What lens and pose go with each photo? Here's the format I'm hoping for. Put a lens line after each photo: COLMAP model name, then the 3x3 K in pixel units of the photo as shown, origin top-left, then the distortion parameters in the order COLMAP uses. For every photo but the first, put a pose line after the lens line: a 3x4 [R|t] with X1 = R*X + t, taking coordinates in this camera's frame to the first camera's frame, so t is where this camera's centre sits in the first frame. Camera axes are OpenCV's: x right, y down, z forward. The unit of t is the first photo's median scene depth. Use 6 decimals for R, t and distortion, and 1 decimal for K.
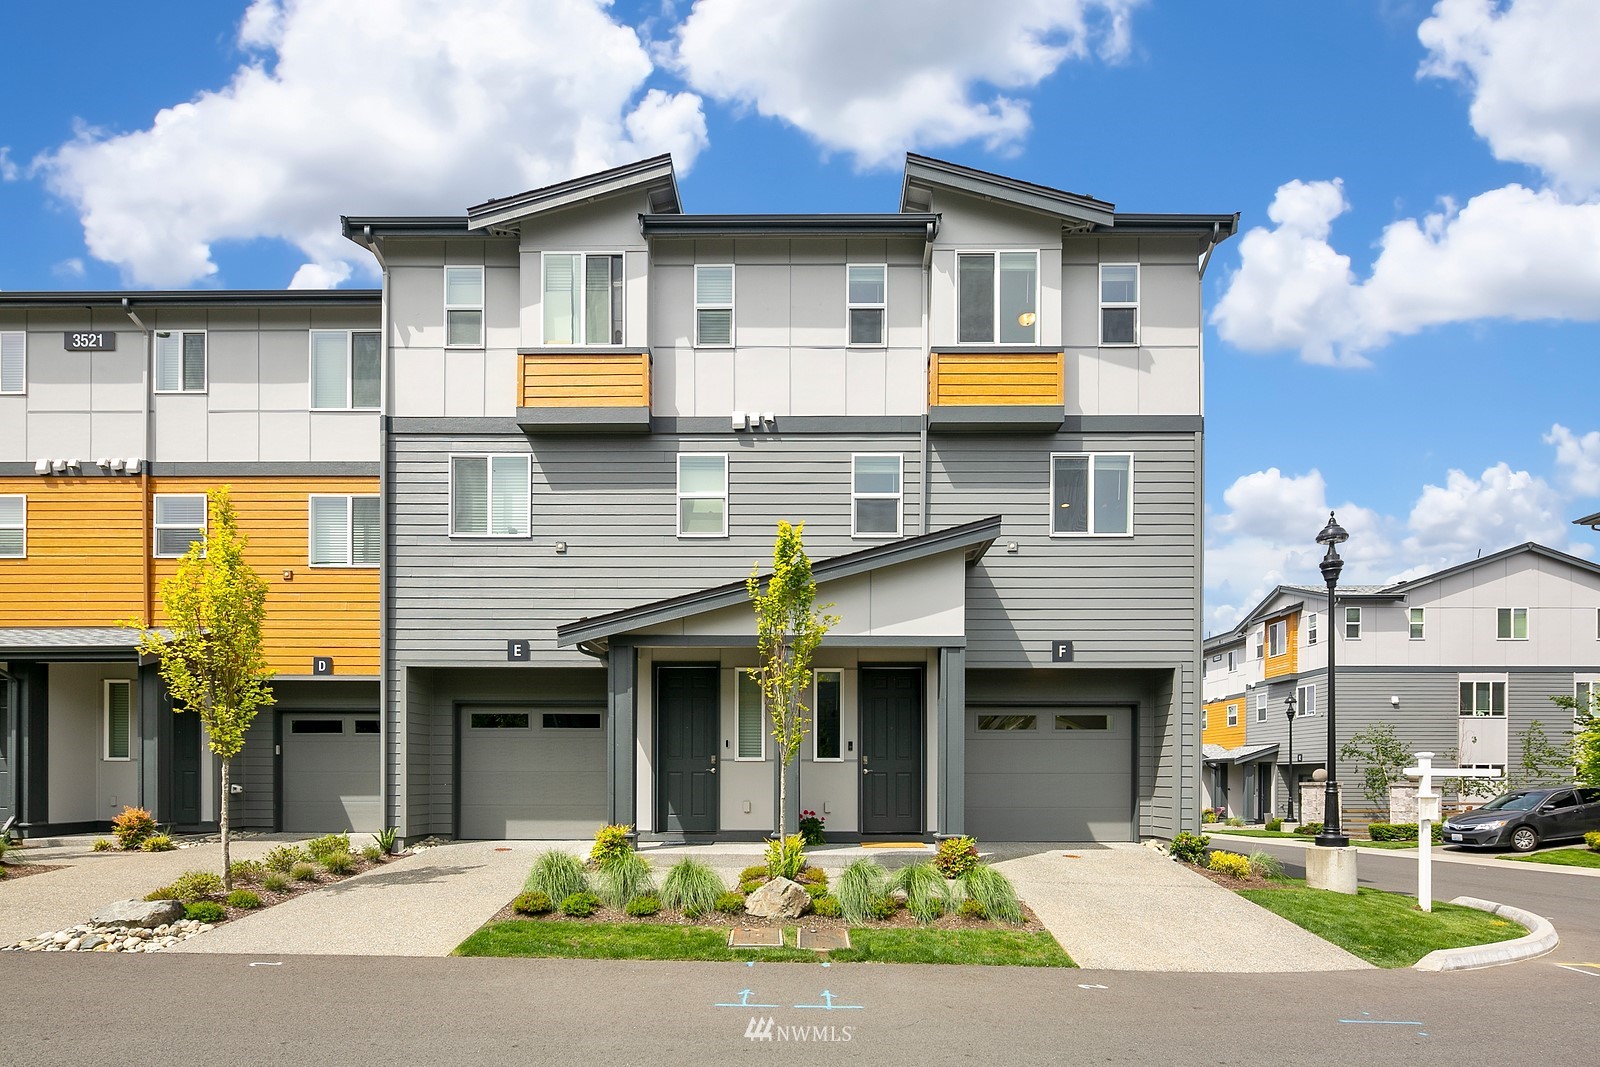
lens RADIAL K [[786.0, 0, 801.6], [0, 786.0, 556.5], [0, 0, 1]] dist [0.001024, 0.000277]
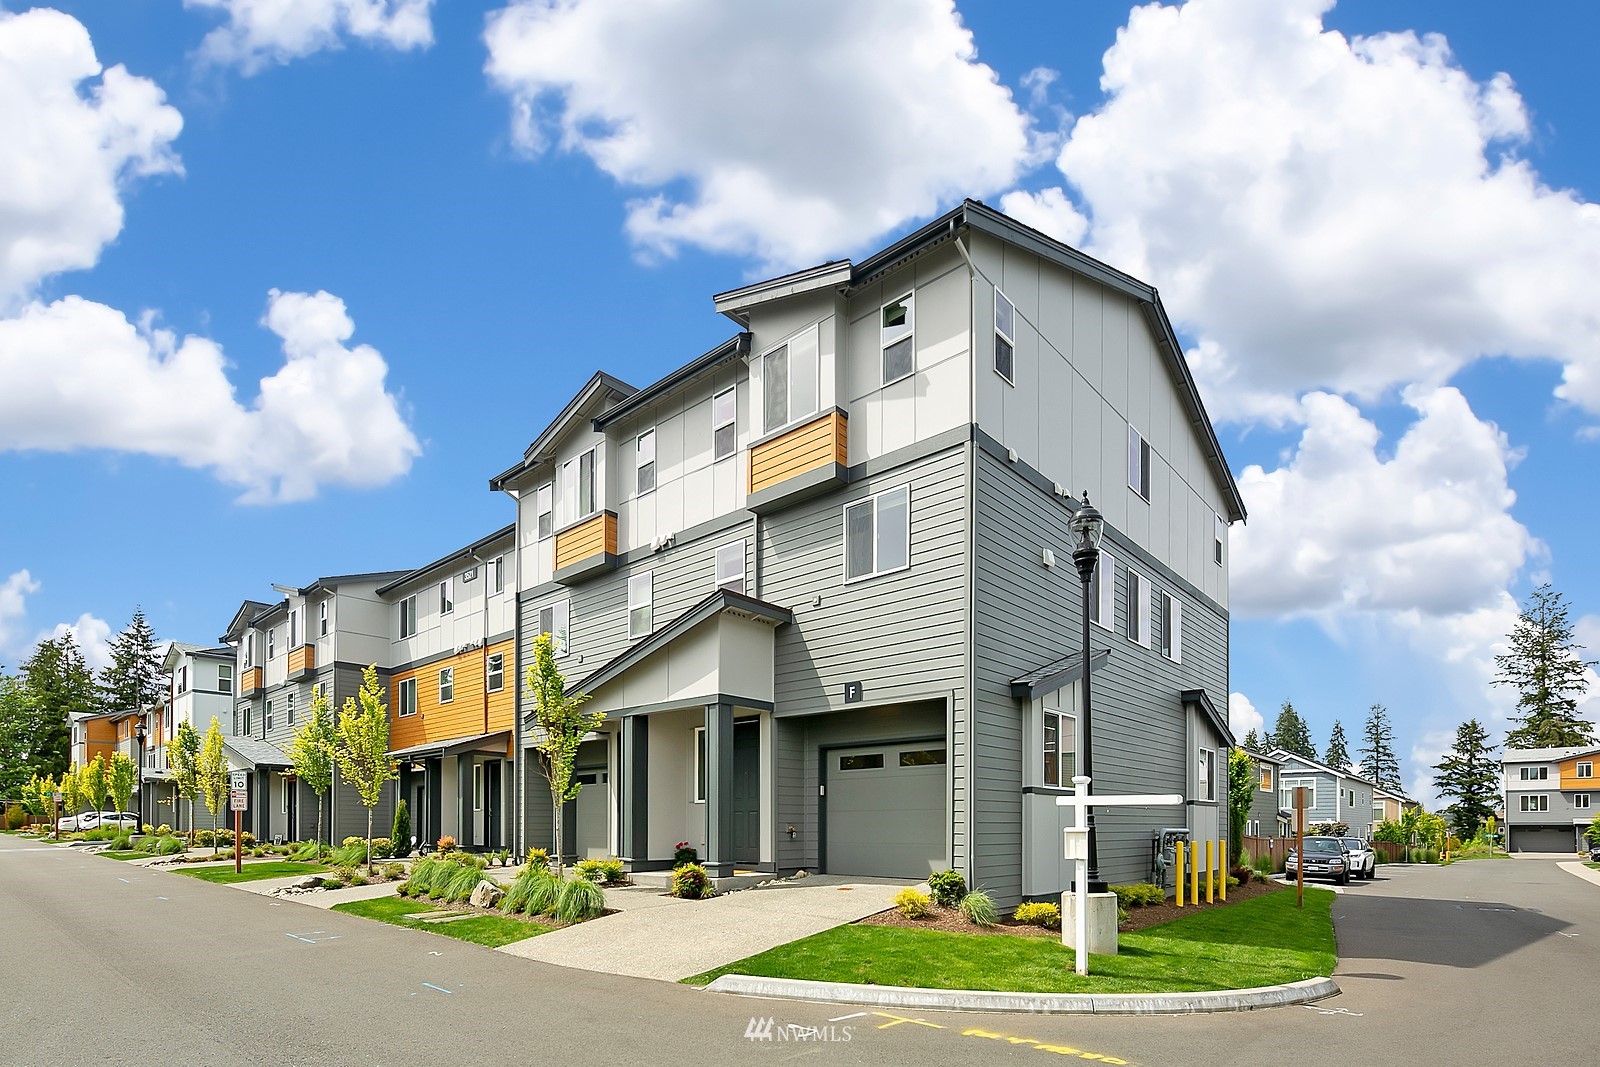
lens RADIAL K [[786.0, 0, 801.6], [0, 786.0, 556.5], [0, 0, 1]] dist [0.001024, 0.000277]
pose [[0.732344, -0.218750, -0.644842, 0.960312], [0.199333, 0.974381, -0.104158, 0.036565], [0.651106, -0.052259, 0.757186, 0.149643]]
